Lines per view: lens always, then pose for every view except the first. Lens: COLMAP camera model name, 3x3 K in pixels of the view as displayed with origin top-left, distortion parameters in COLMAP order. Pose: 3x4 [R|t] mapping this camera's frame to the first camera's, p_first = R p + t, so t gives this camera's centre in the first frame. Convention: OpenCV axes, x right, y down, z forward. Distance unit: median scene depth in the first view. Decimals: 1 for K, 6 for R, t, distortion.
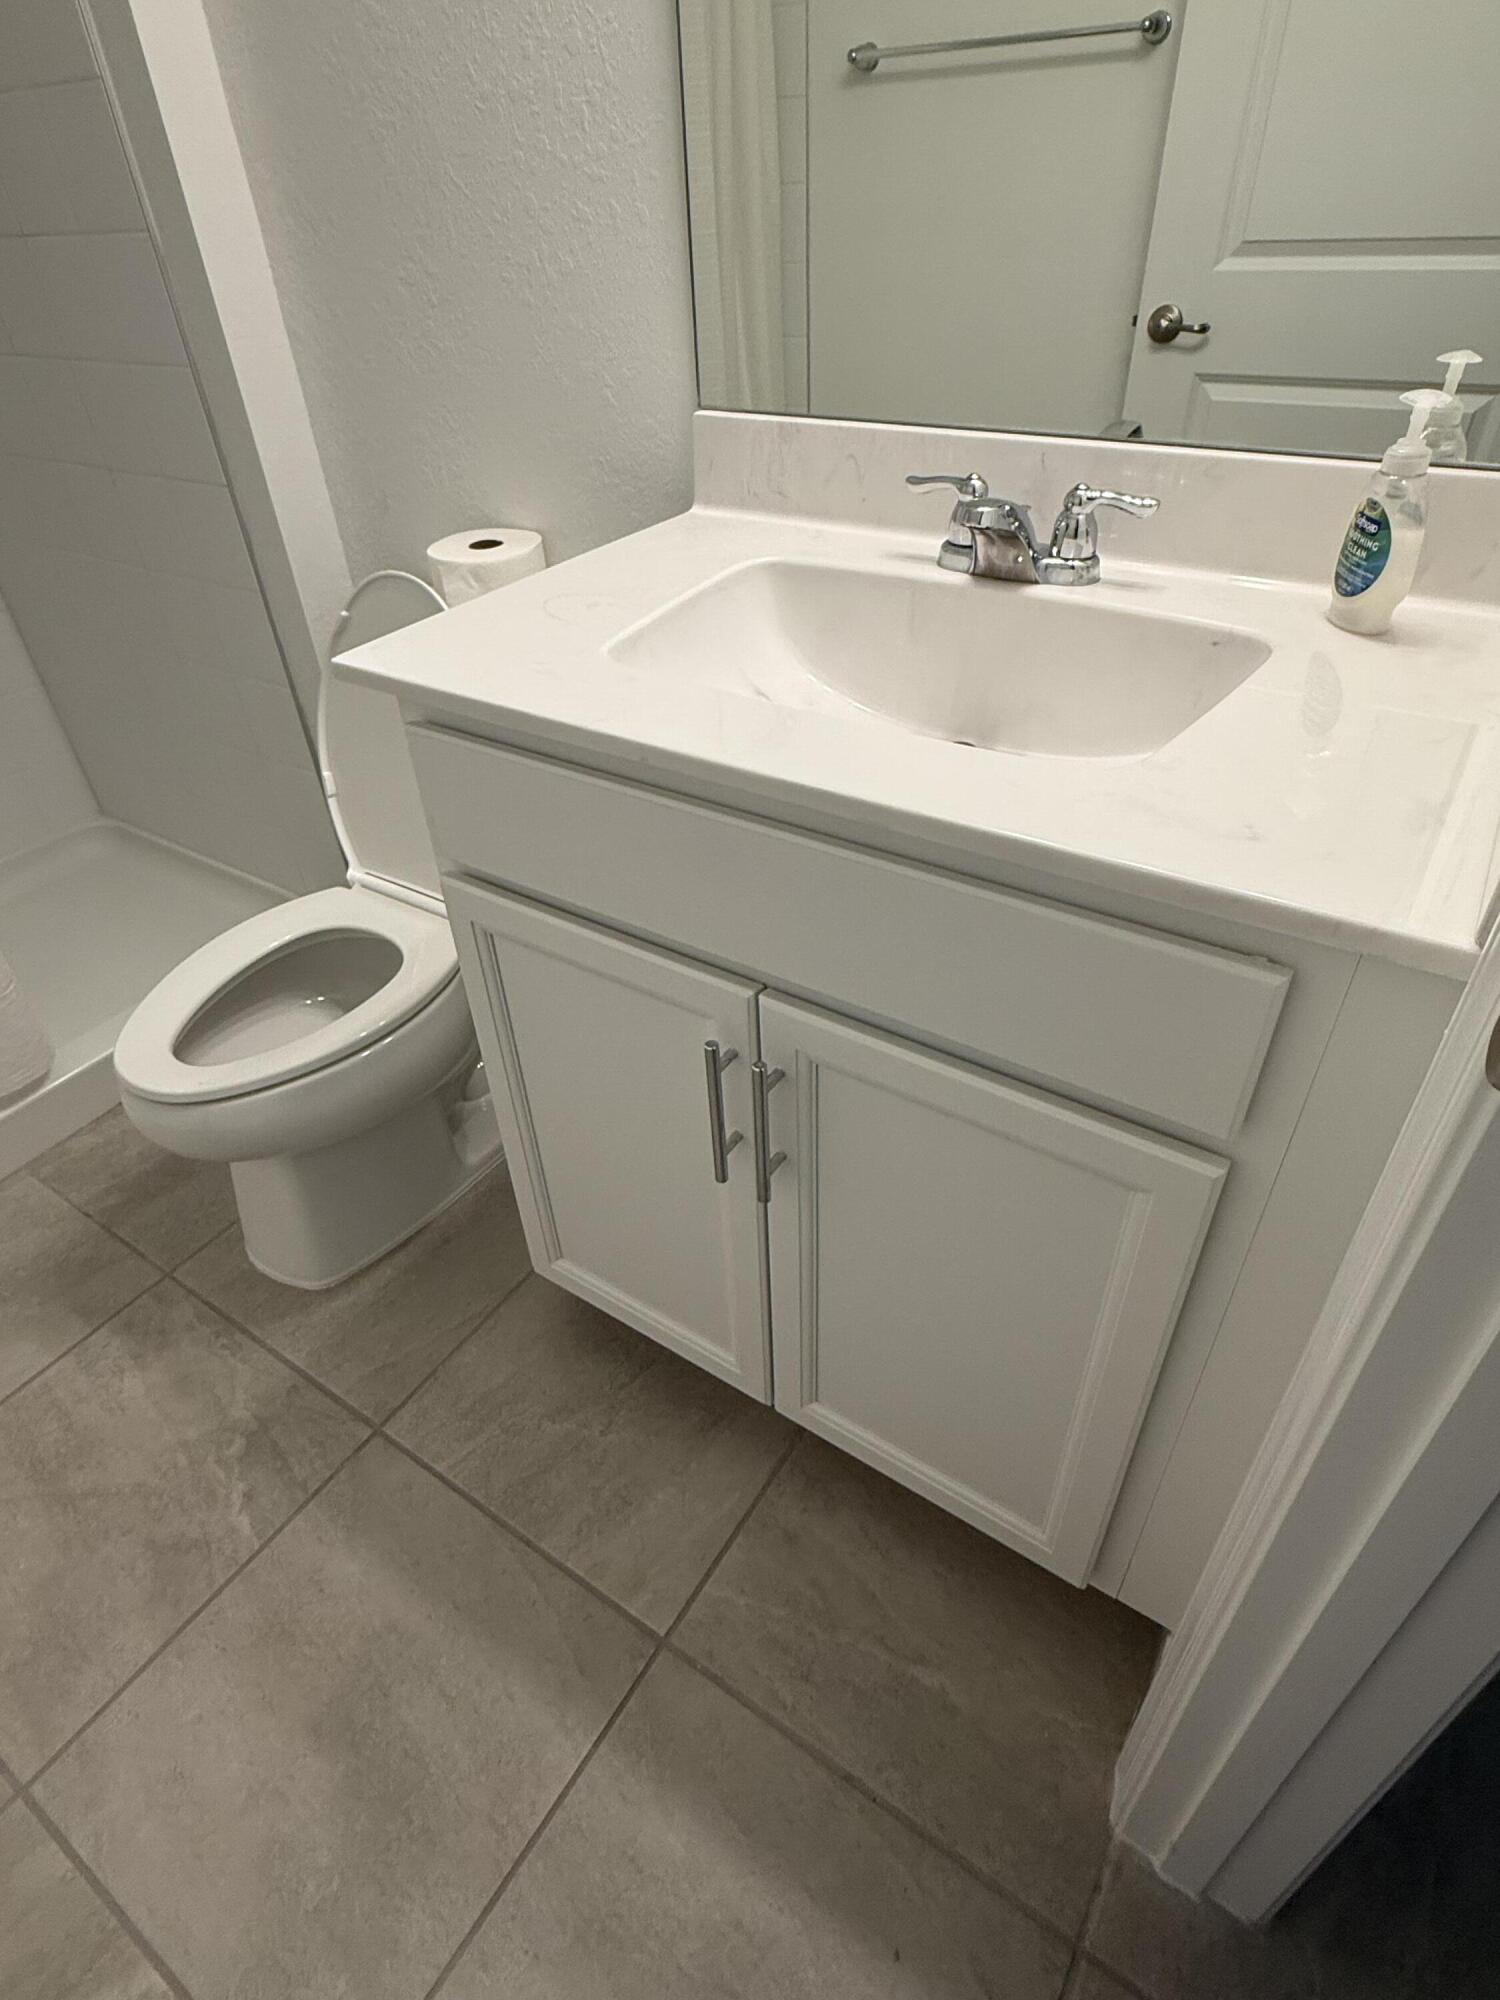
lens RADIAL K [[1083.0, 0, 751.4], [0, 1083.0, 993.0], [0, 0, 1]] dist [0.000796, -0.000929]
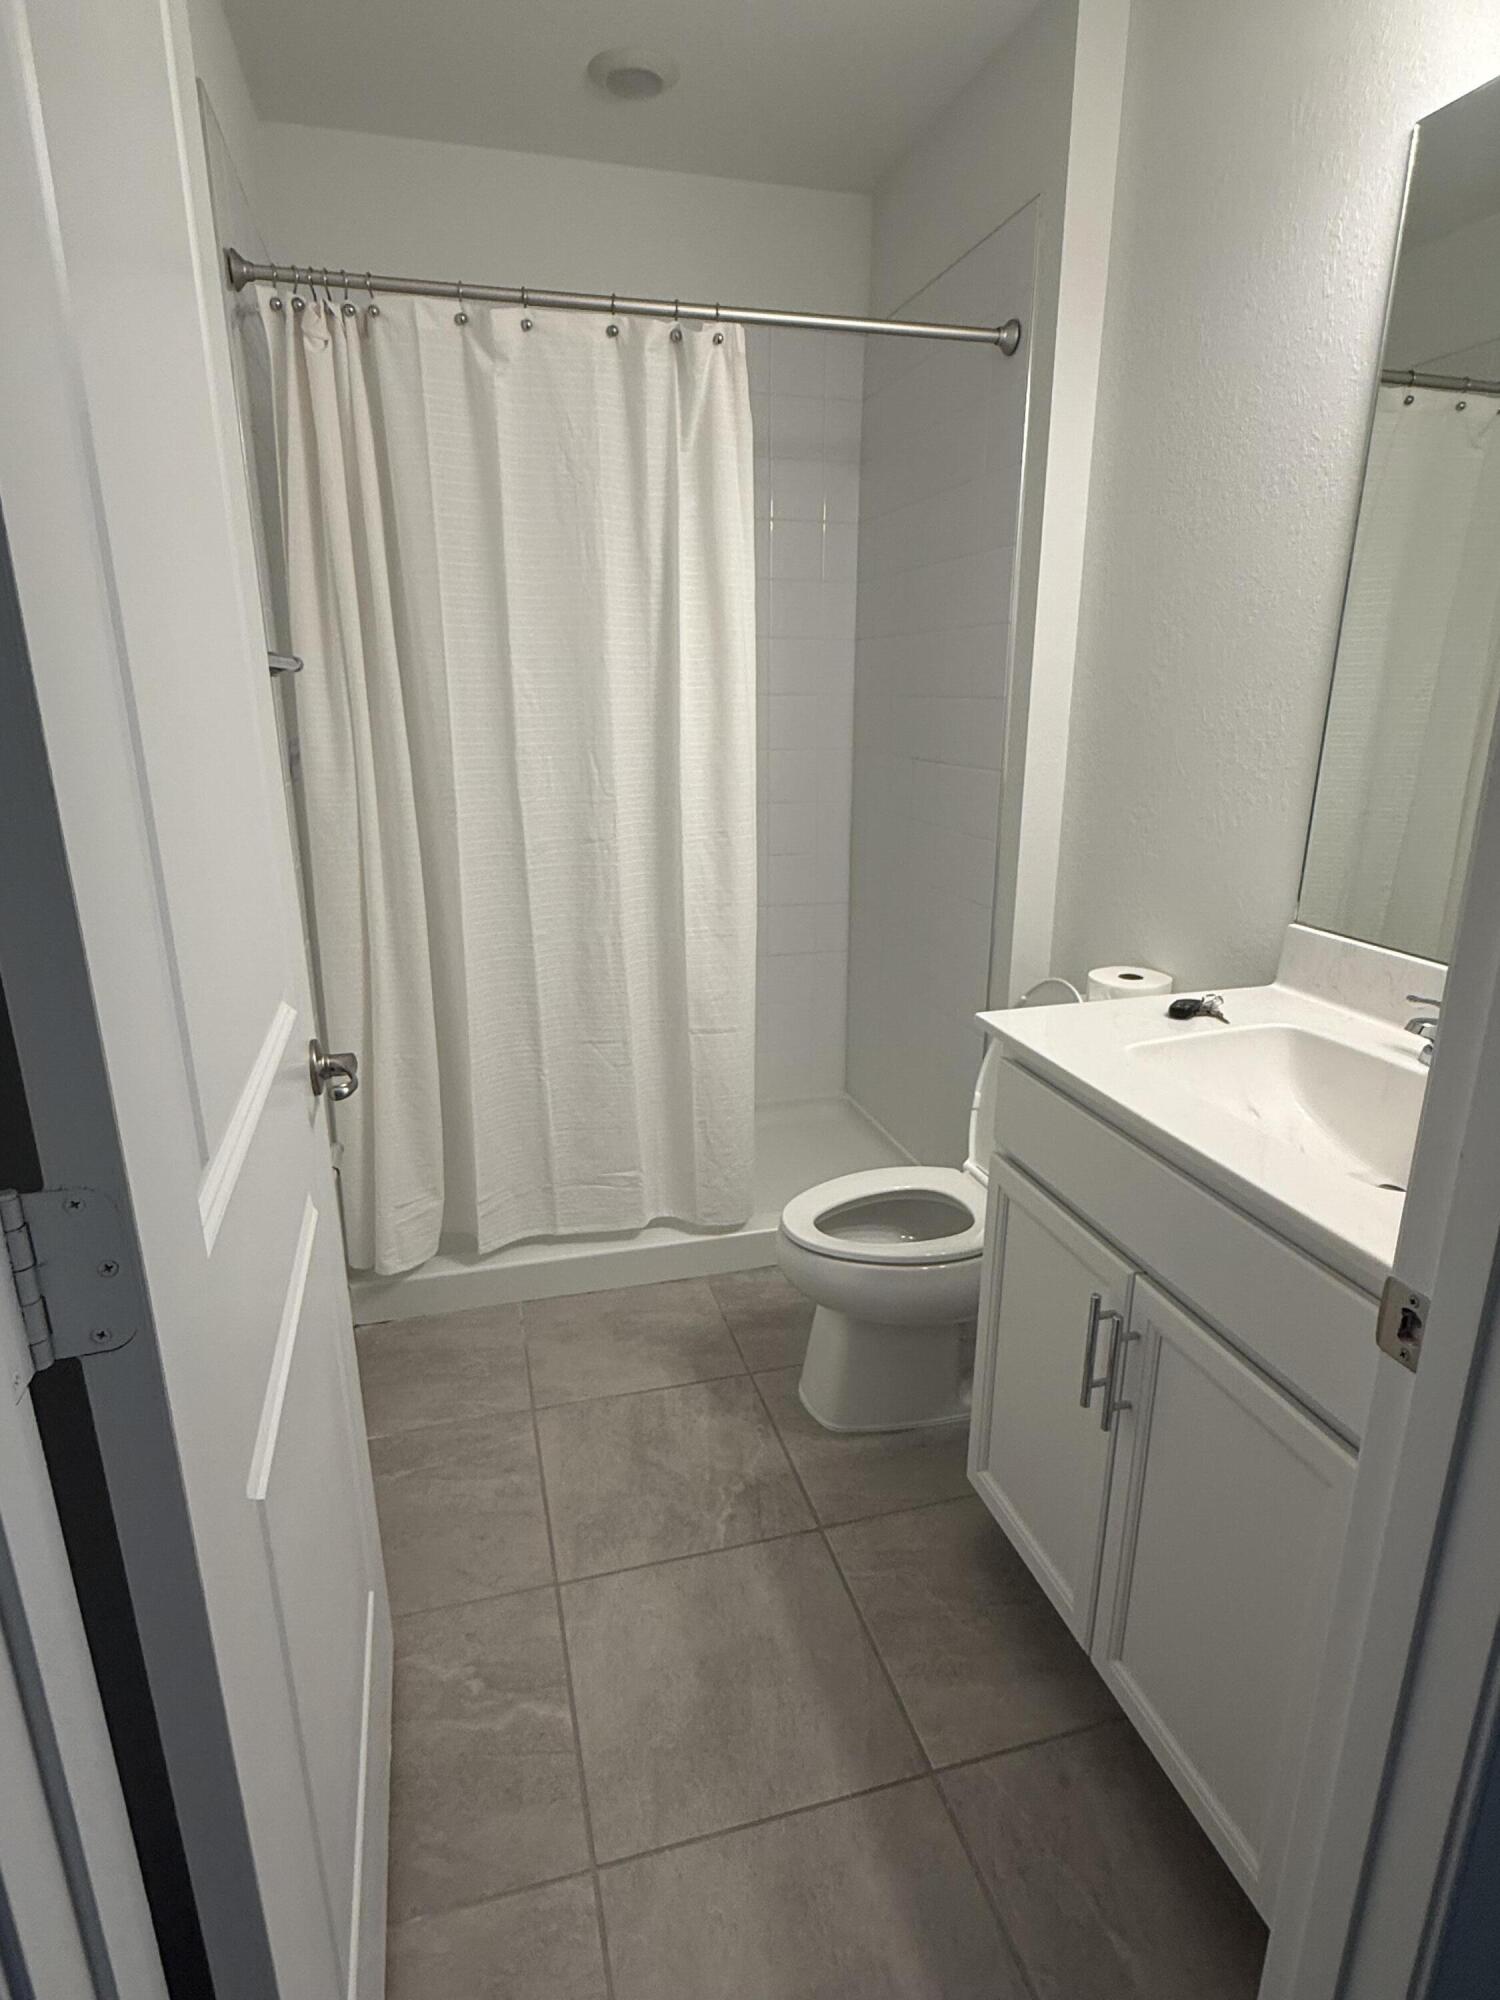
lens RADIAL K [[1083.0, 0, 751.4], [0, 1083.0, 993.0], [0, 0, 1]] dist [0.000796, -0.000929]
pose [[0.759310, 0.217999, -0.613127, 0.299421], [-0.419628, 0.884173, -0.205306, 0.129648], [0.497354, 0.413176, 0.762840, -0.394291]]
